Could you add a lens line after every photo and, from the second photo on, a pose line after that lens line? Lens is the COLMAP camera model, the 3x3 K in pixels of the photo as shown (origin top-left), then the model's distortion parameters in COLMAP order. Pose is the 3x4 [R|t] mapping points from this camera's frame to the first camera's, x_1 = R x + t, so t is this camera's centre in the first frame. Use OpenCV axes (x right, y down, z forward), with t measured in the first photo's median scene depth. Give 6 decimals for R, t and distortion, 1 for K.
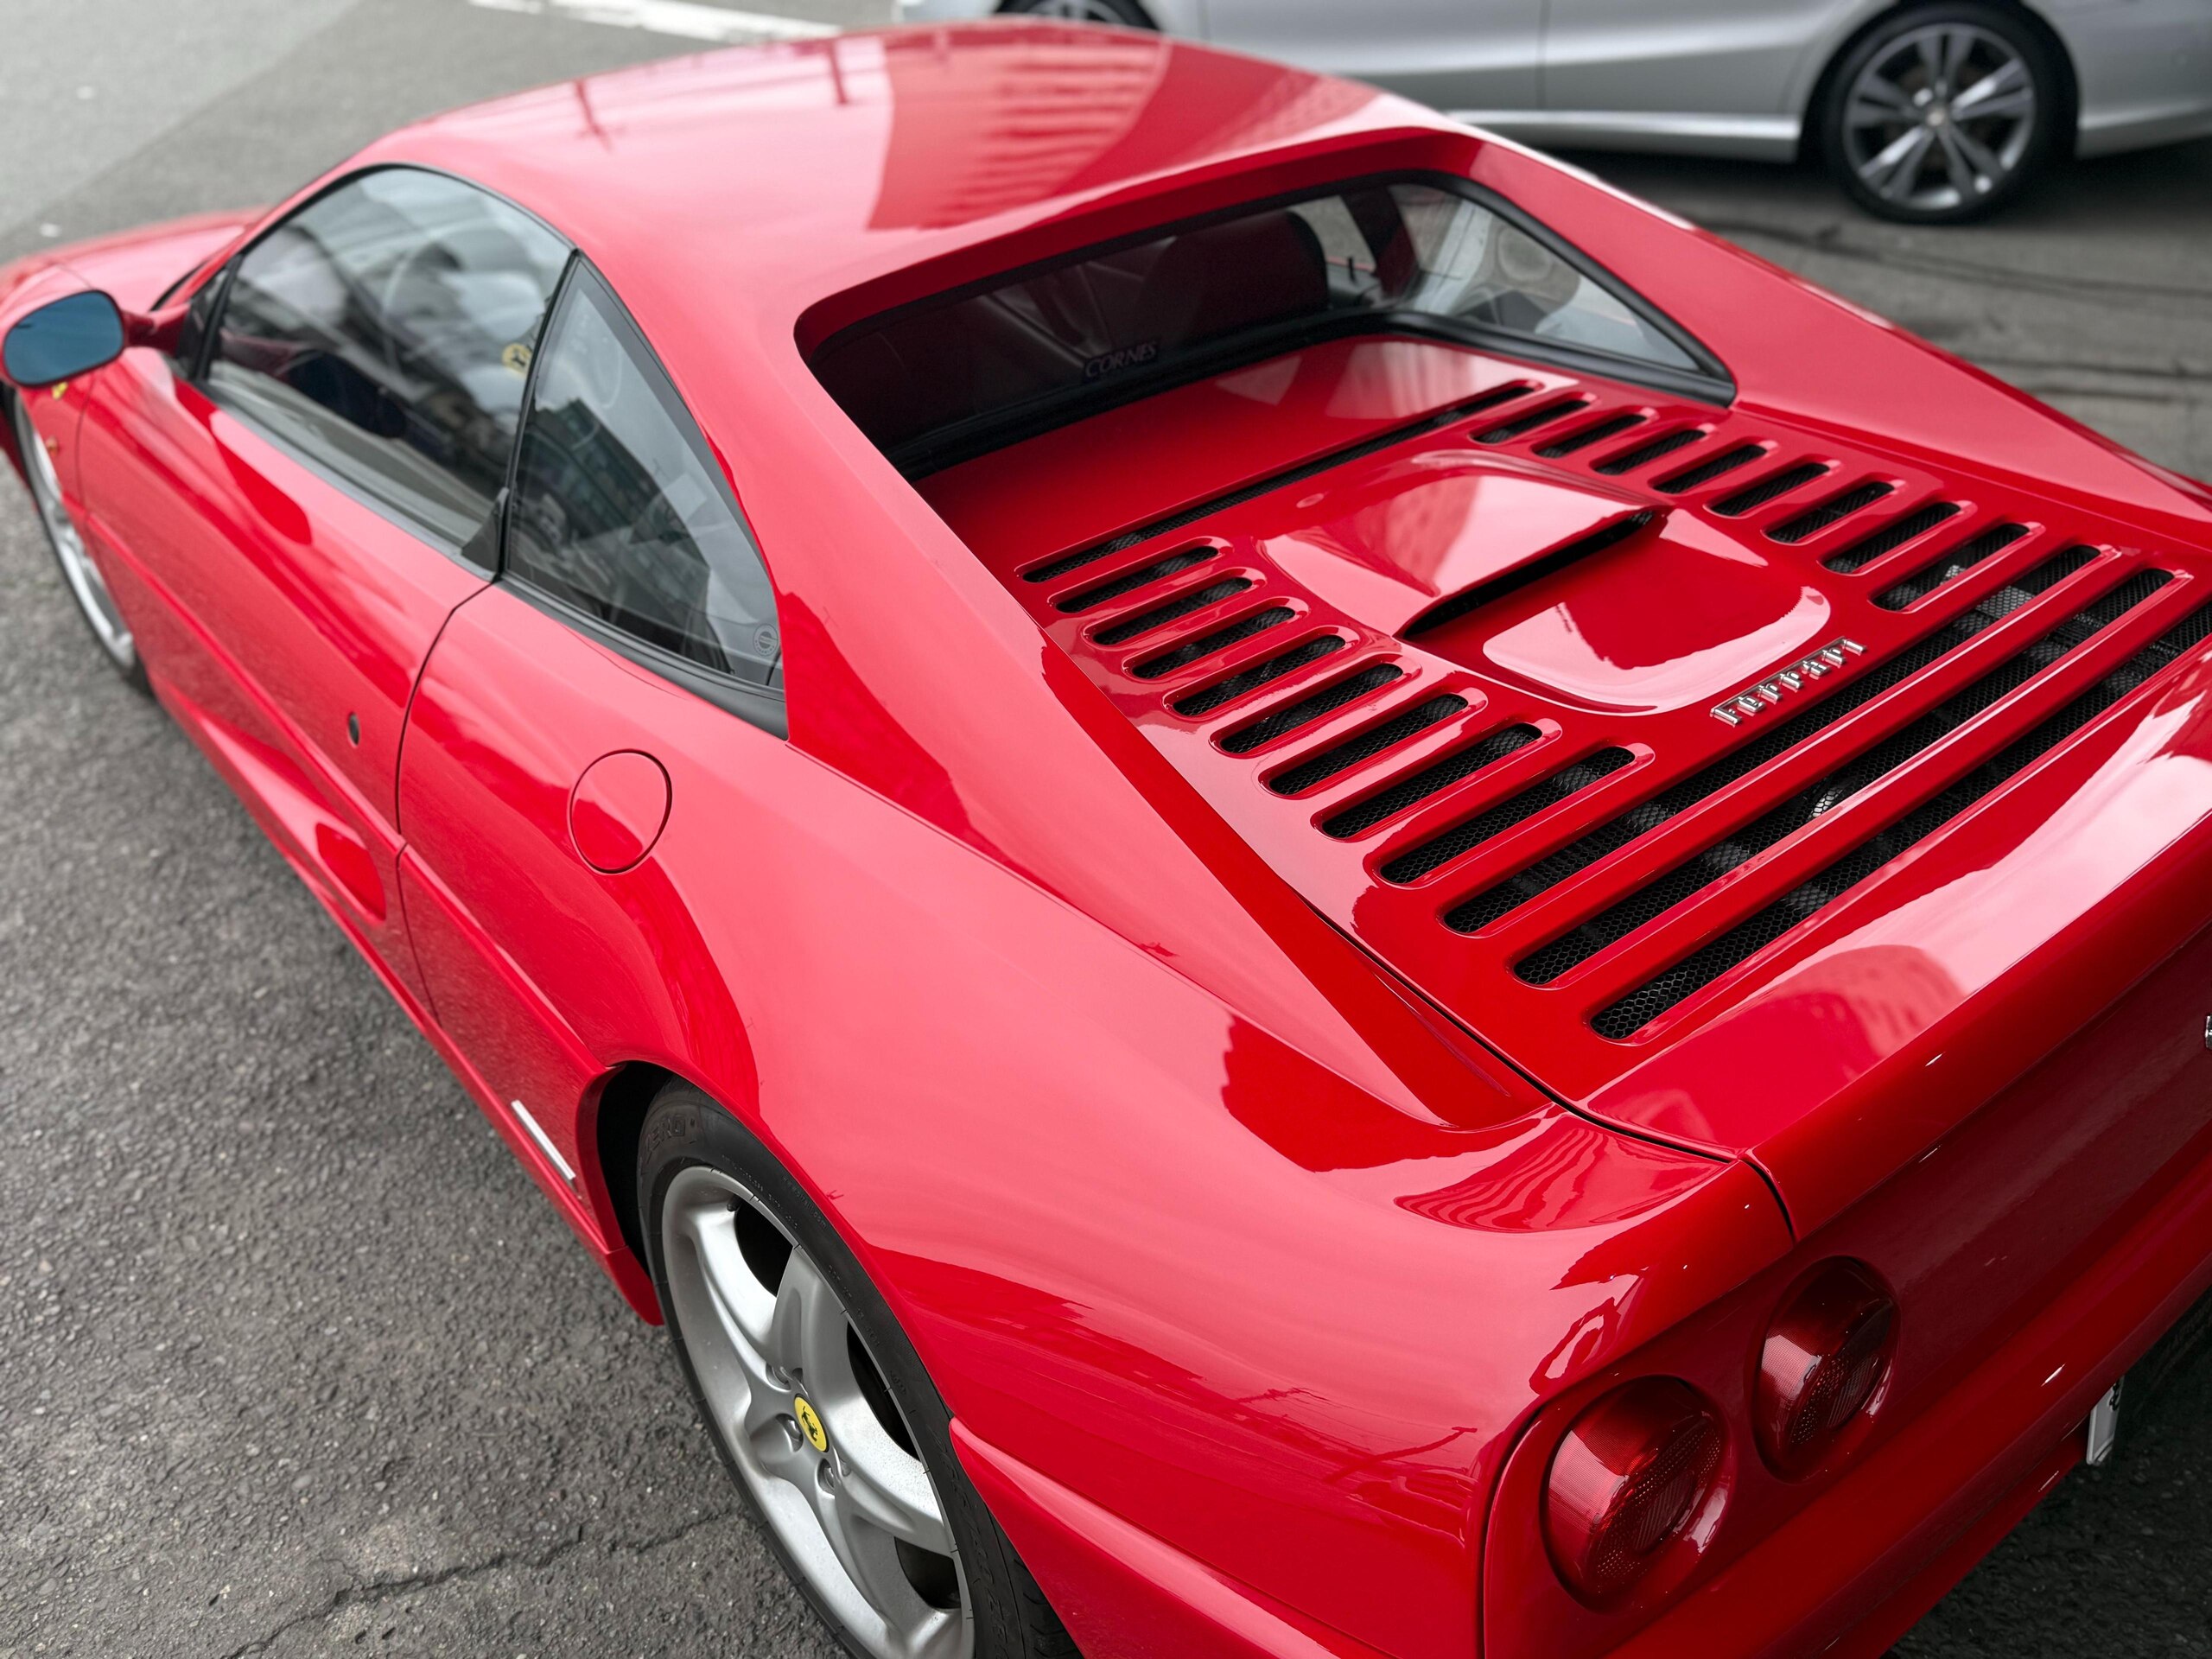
lens RADIAL K [[1789.3, 0, 1098.4], [0, 1789.3, 861.7], [0, 0, 1]] dist [0.008724, -0.016571]
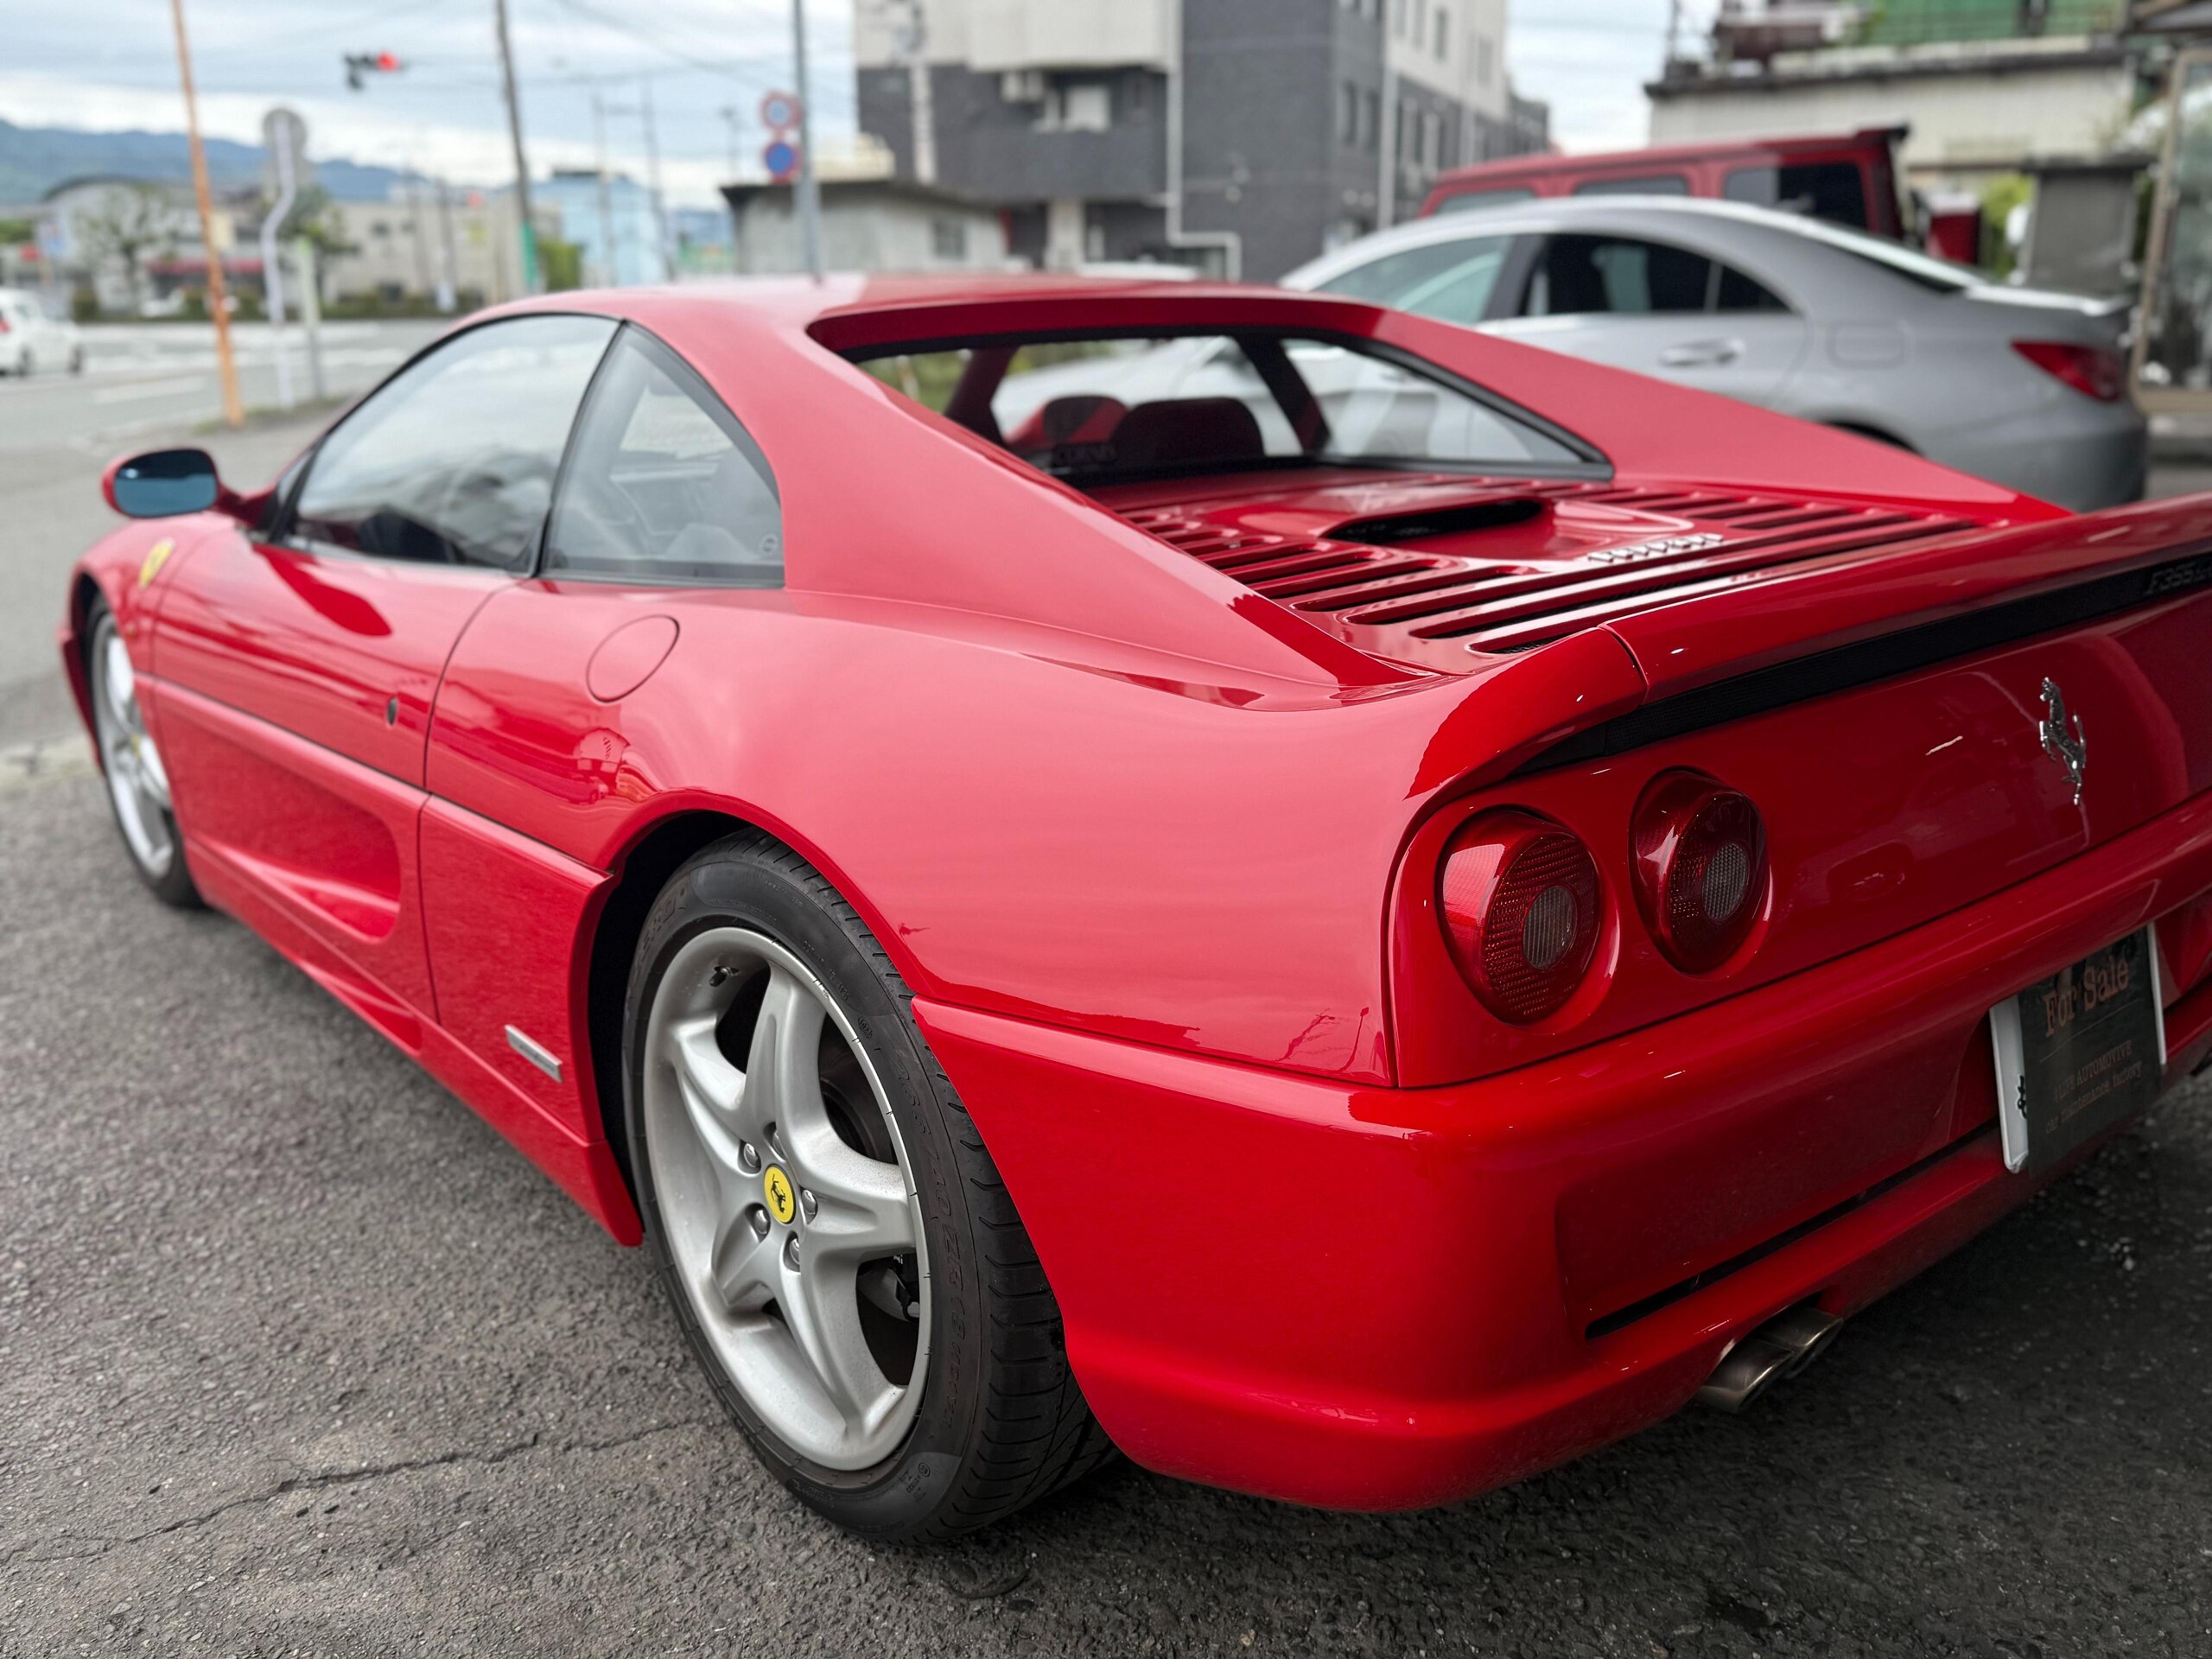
lens RADIAL K [[1789.3, 0, 1098.4], [0, 1789.3, 861.7], [0, 0, 1]] dist [0.008724, -0.016571]
pose [[0.999969, -0.006308, 0.004726, 0.014926], [0.007438, 0.953601, -0.300981, 0.320898], [-0.002608, 0.301007, 0.953618, -0.029459]]
